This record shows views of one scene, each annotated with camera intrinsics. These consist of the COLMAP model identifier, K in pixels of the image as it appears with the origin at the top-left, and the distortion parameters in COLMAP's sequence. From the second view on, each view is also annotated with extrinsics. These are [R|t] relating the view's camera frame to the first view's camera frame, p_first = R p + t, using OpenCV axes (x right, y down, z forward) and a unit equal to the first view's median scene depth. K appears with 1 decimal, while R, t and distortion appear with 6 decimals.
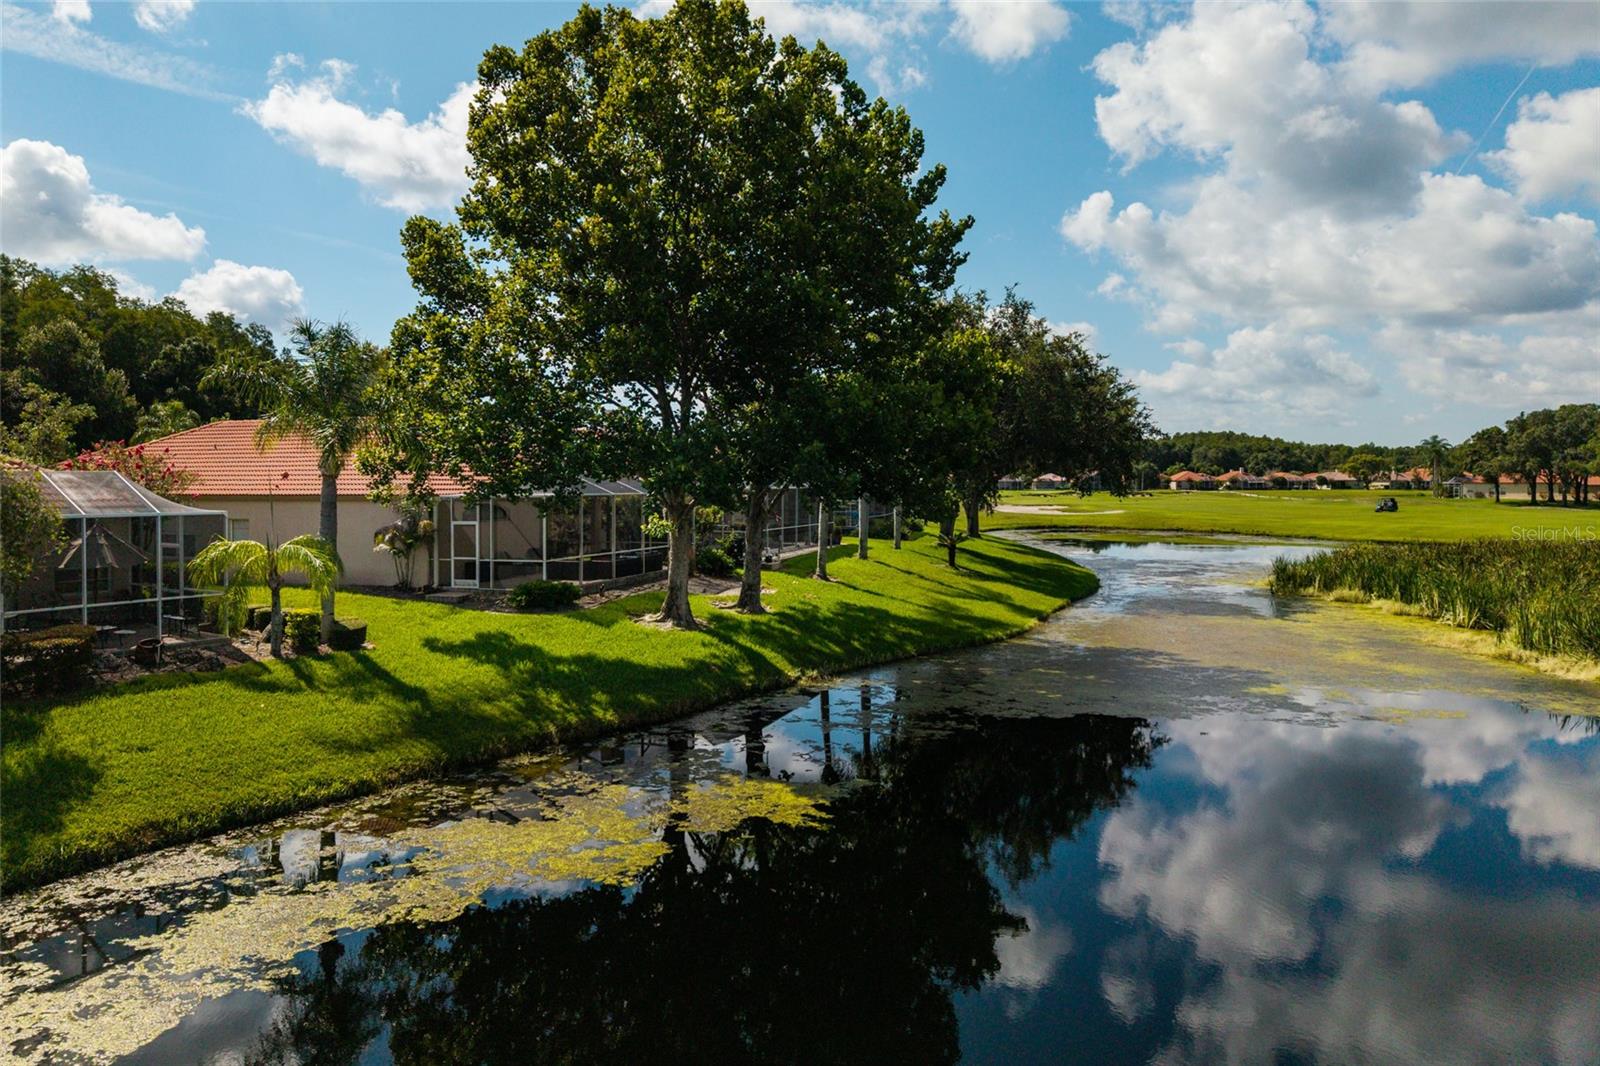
lens RADIAL K [[1057.6, 0, 805.1], [0, 1057.6, 488.5], [0, 0, 1]] dist [0.053531, -0.039448]
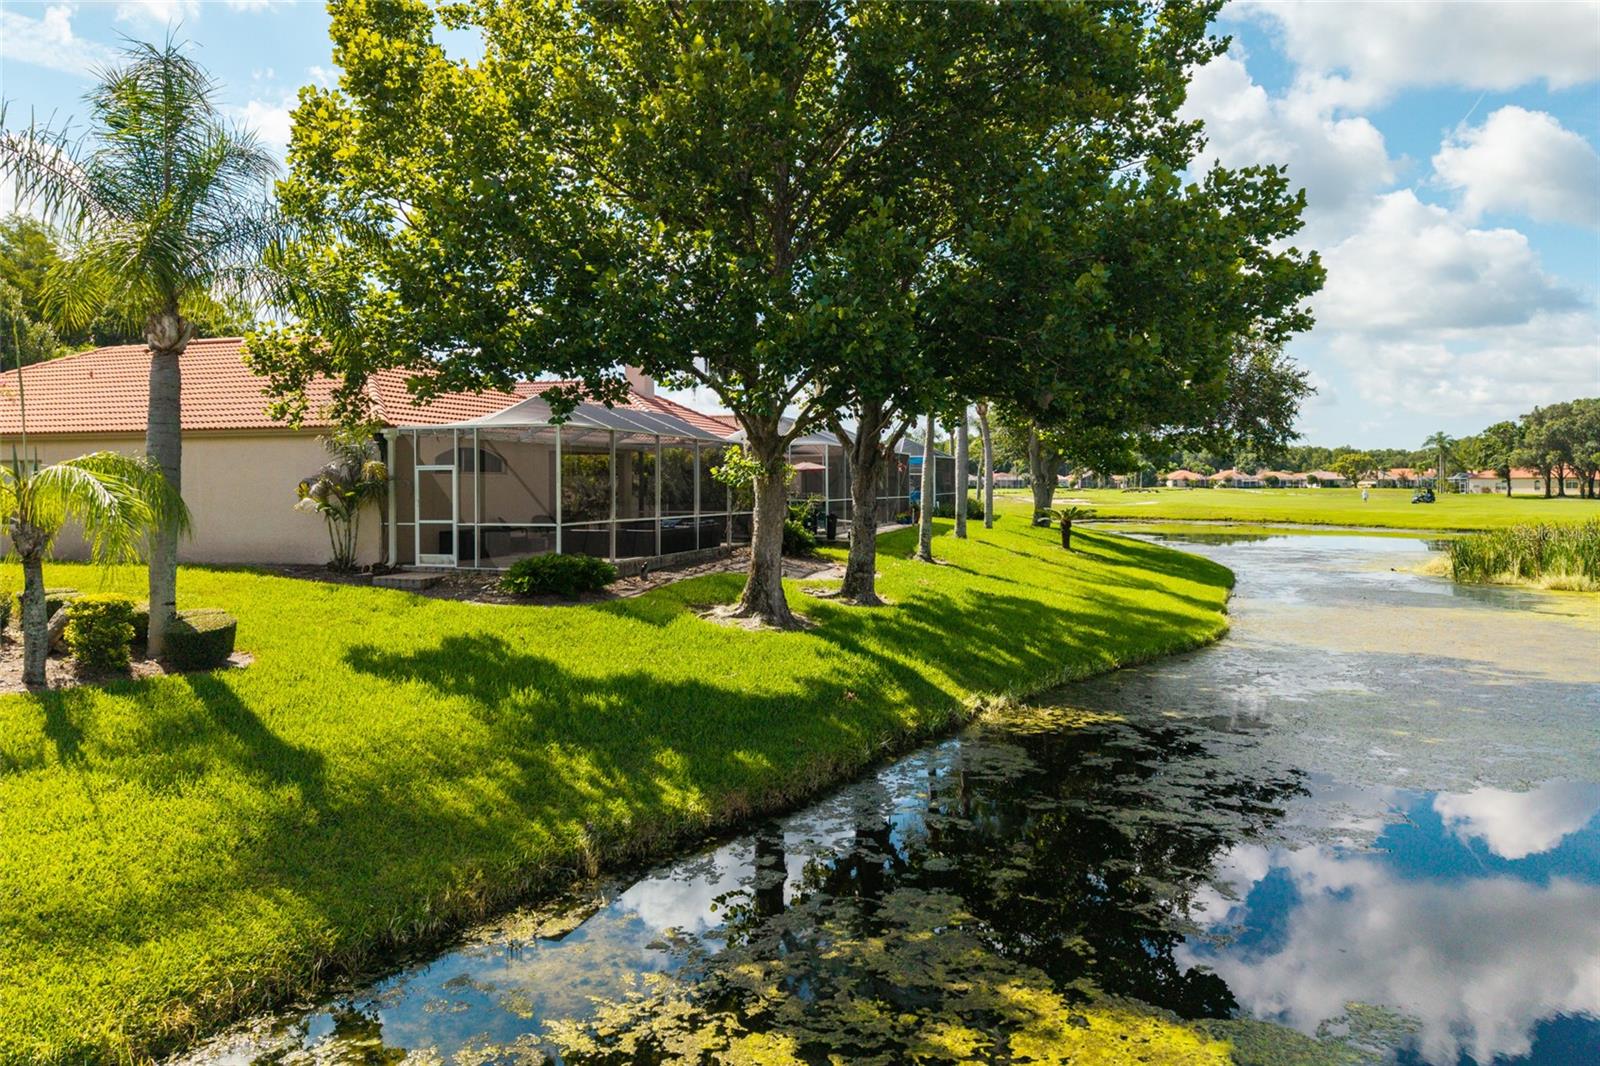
lens RADIAL K [[1037.5, 0, 839.5], [0, 1037.5, 481.8], [0, 0, 1]] dist [0.025361, 0.000214]
pose [[0.999544, 0.000678, 0.030198, -0.092648], [-0.000498, 0.999982, -0.005995, 0.045877], [-0.030202, 0.005977, 0.999526, 0.357765]]
